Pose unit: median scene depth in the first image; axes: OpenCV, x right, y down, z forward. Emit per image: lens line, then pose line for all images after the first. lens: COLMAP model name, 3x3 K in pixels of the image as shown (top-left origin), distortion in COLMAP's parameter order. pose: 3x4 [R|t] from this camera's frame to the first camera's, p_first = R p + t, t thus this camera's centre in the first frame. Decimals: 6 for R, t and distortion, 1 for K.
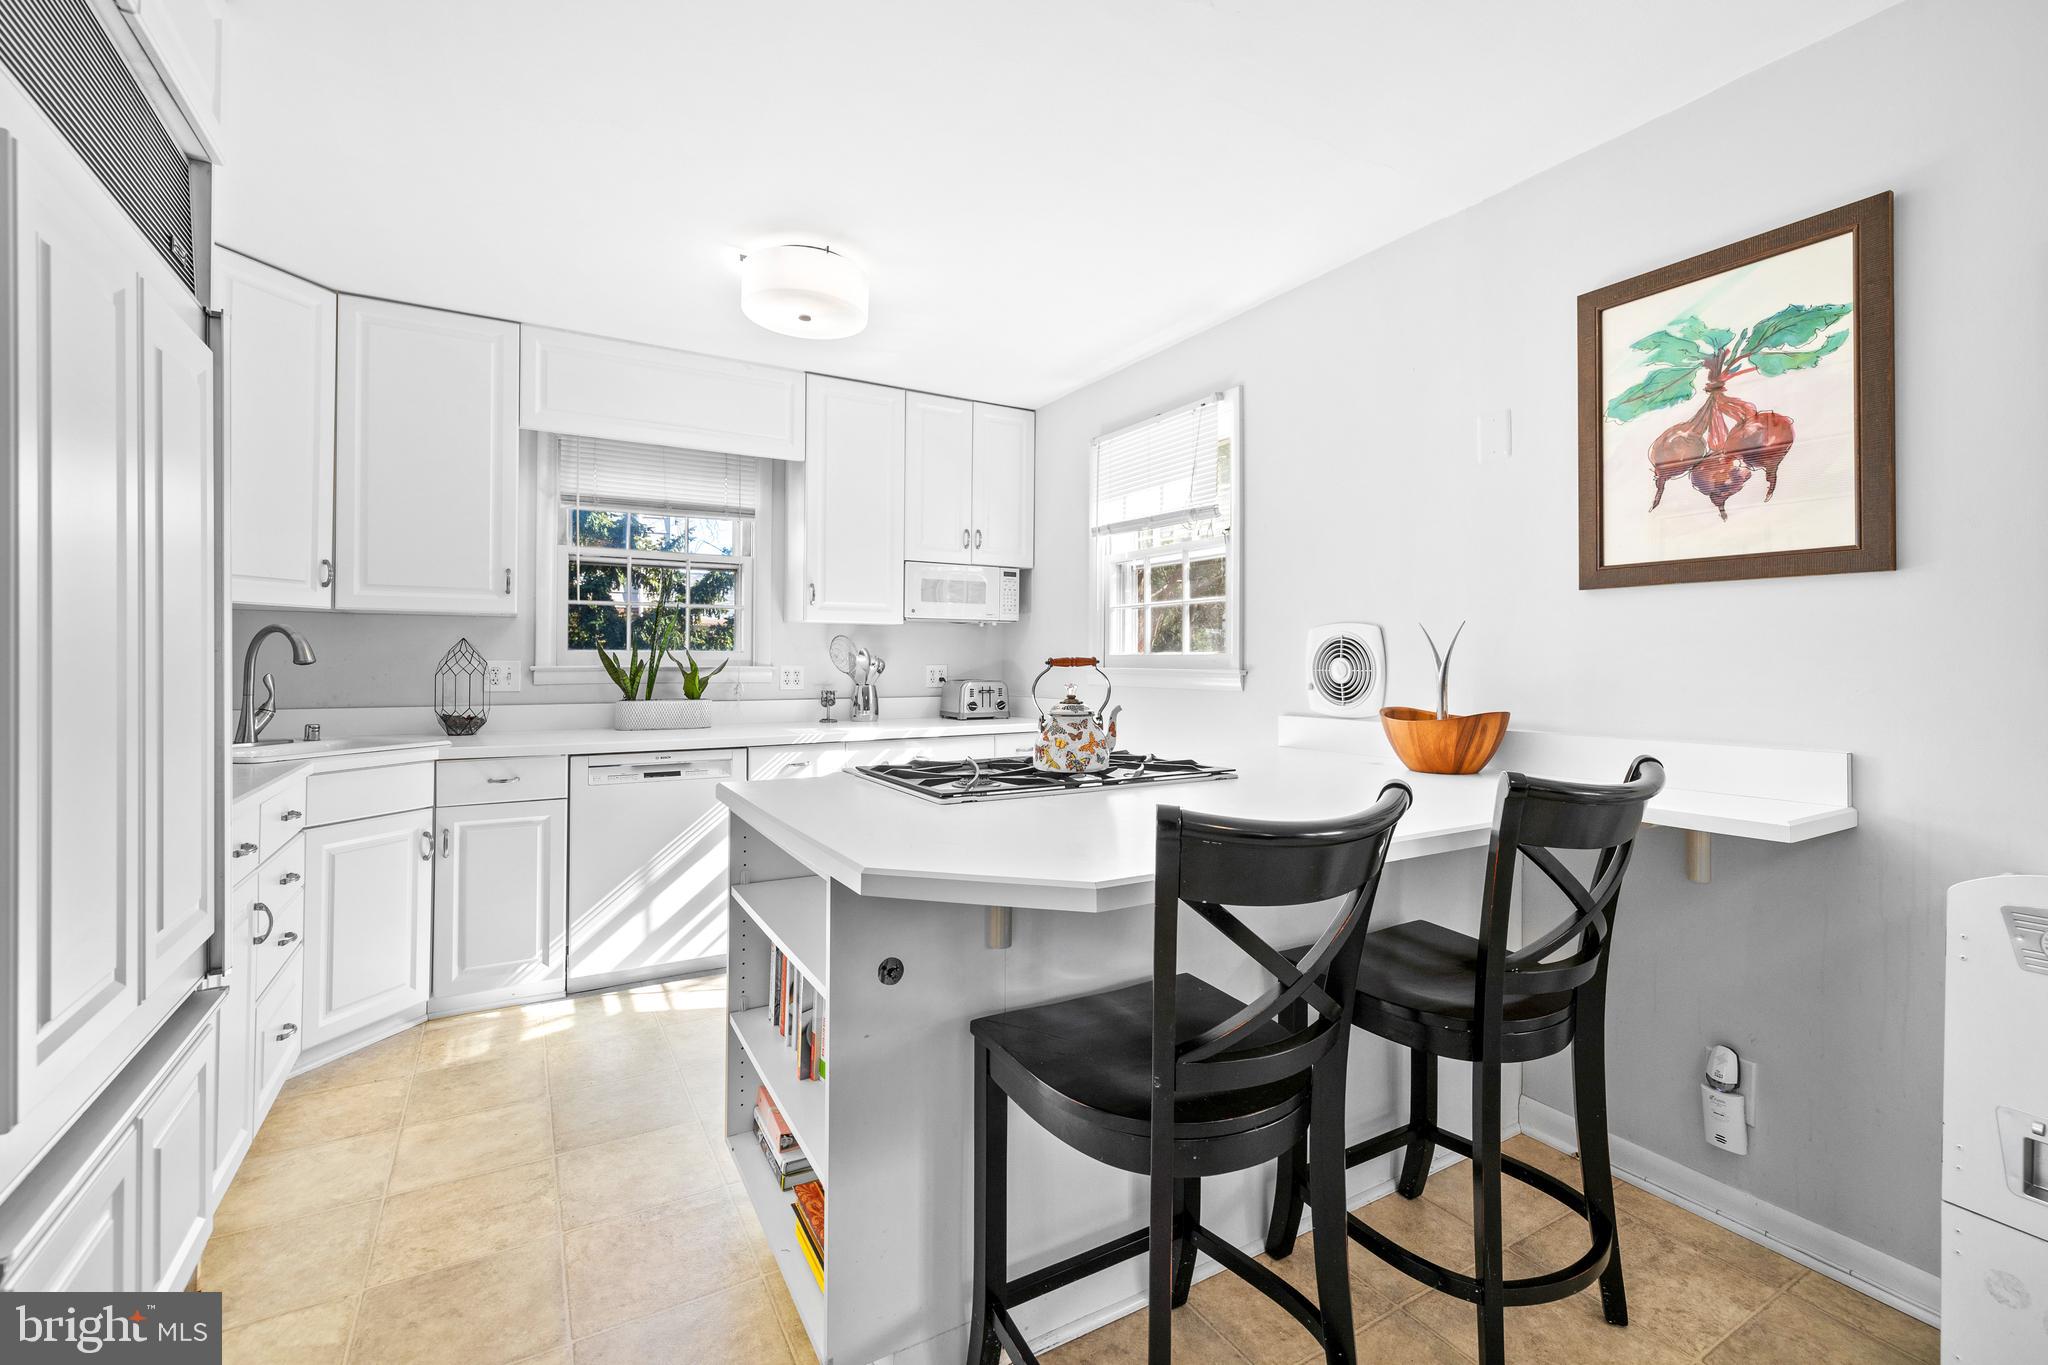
lens RADIAL K [[867.2, 0, 1009.8], [0, 867.2, 655.0], [0, 0, 1]] dist [-0.002425, 0.000132]
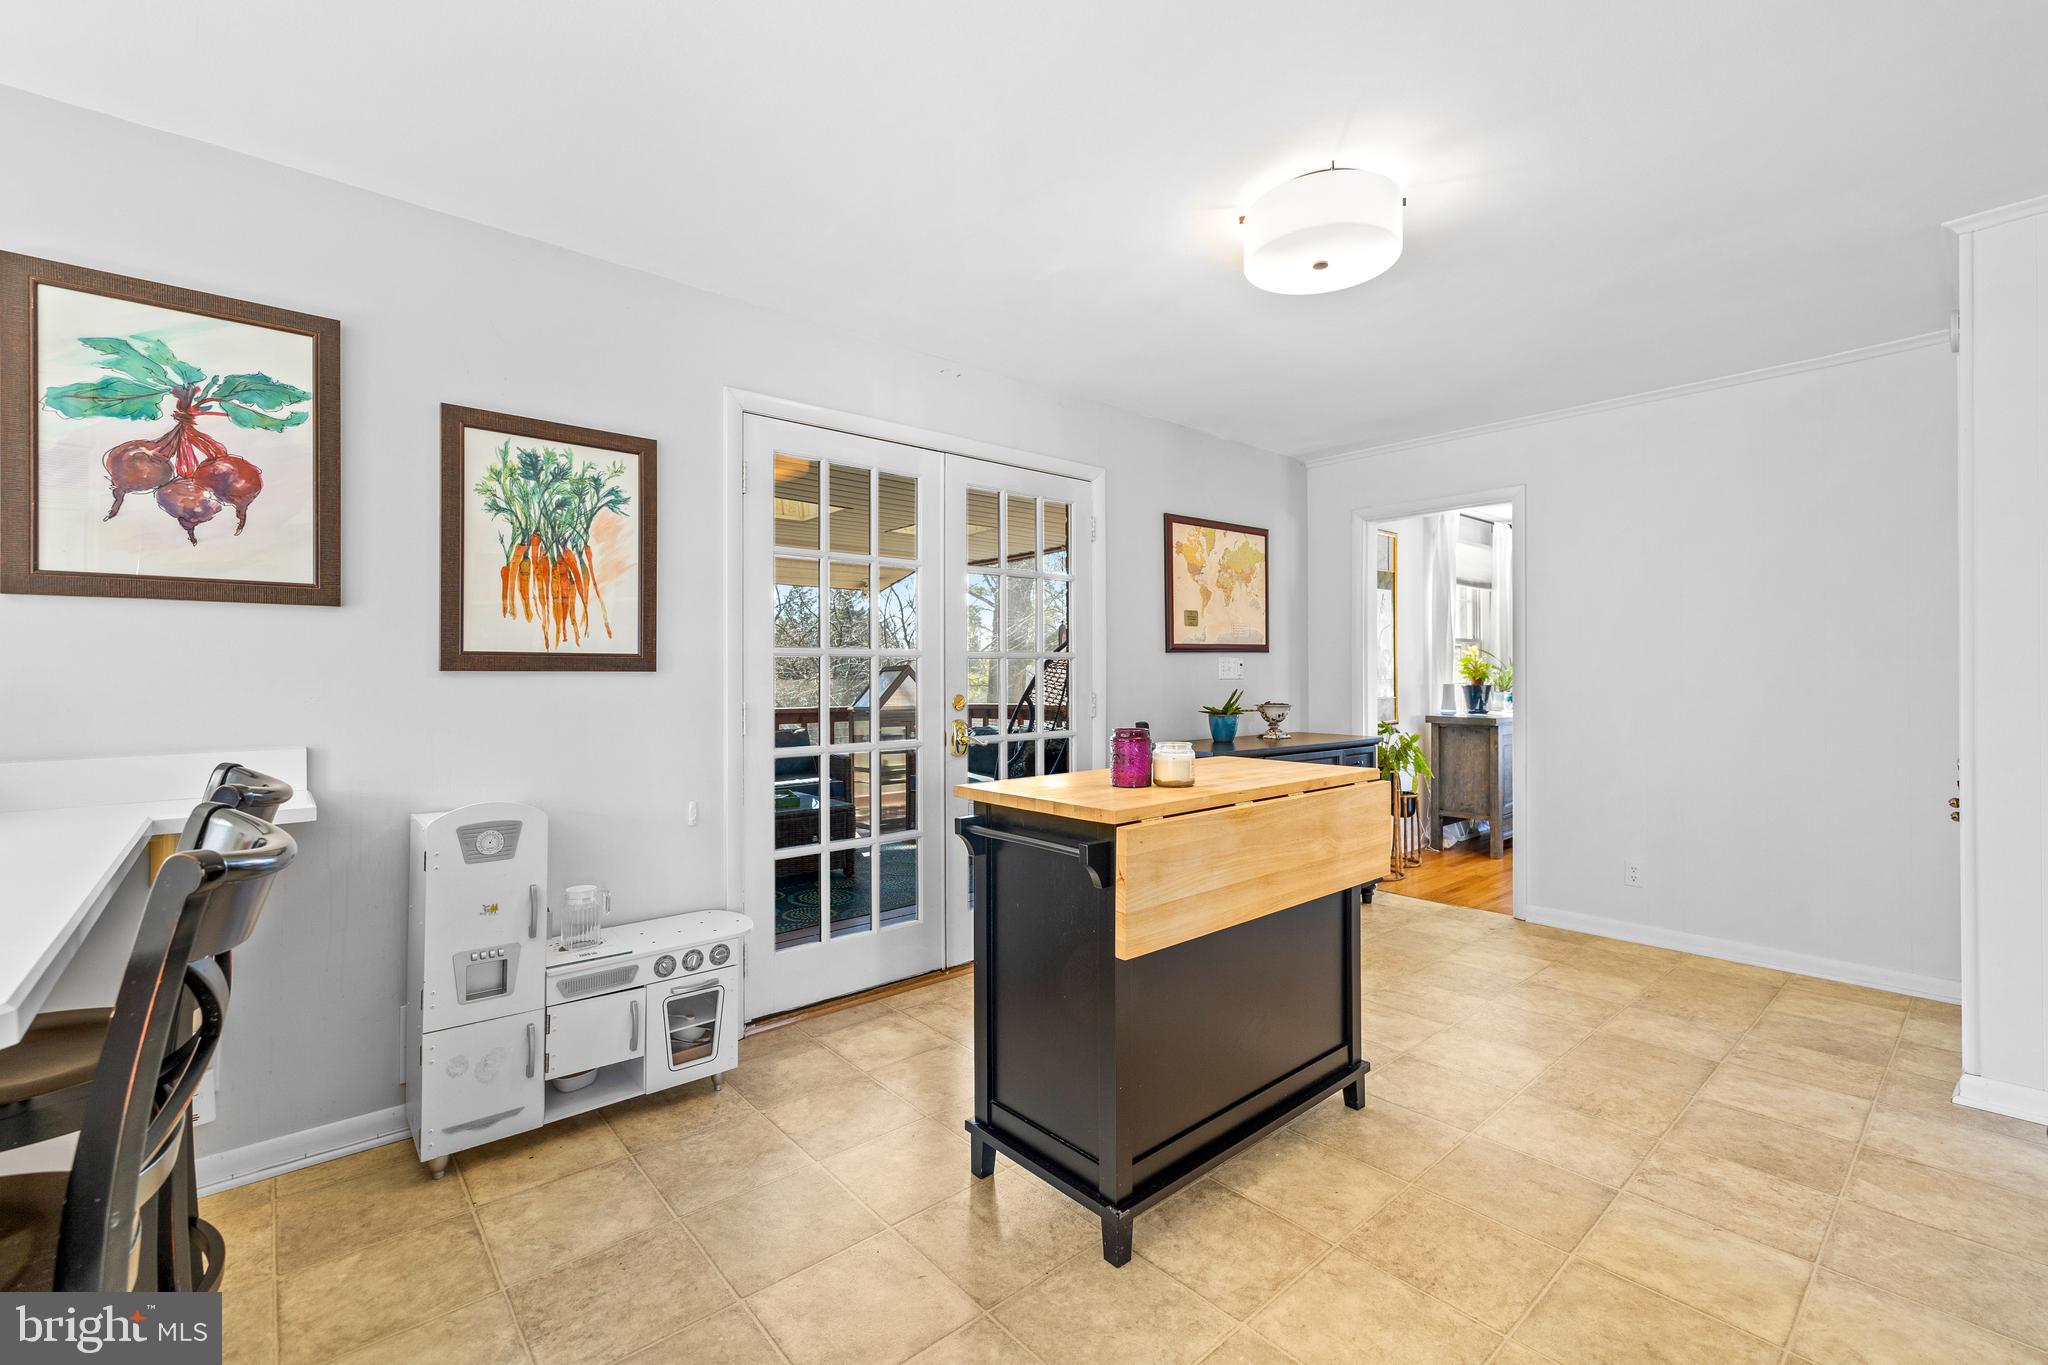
lens RADIAL K [[867.2, 0, 1010.9], [0, 867.2, 675.9], [0, 0, 1]] dist [-0.002425, 0.000132]
pose [[-0.178832, -0.007401, 0.983852, -0.417668], [-0.004509, 0.999967, 0.006703, -0.003828], [-0.983869, -0.003237, -0.178860, 0.191746]]
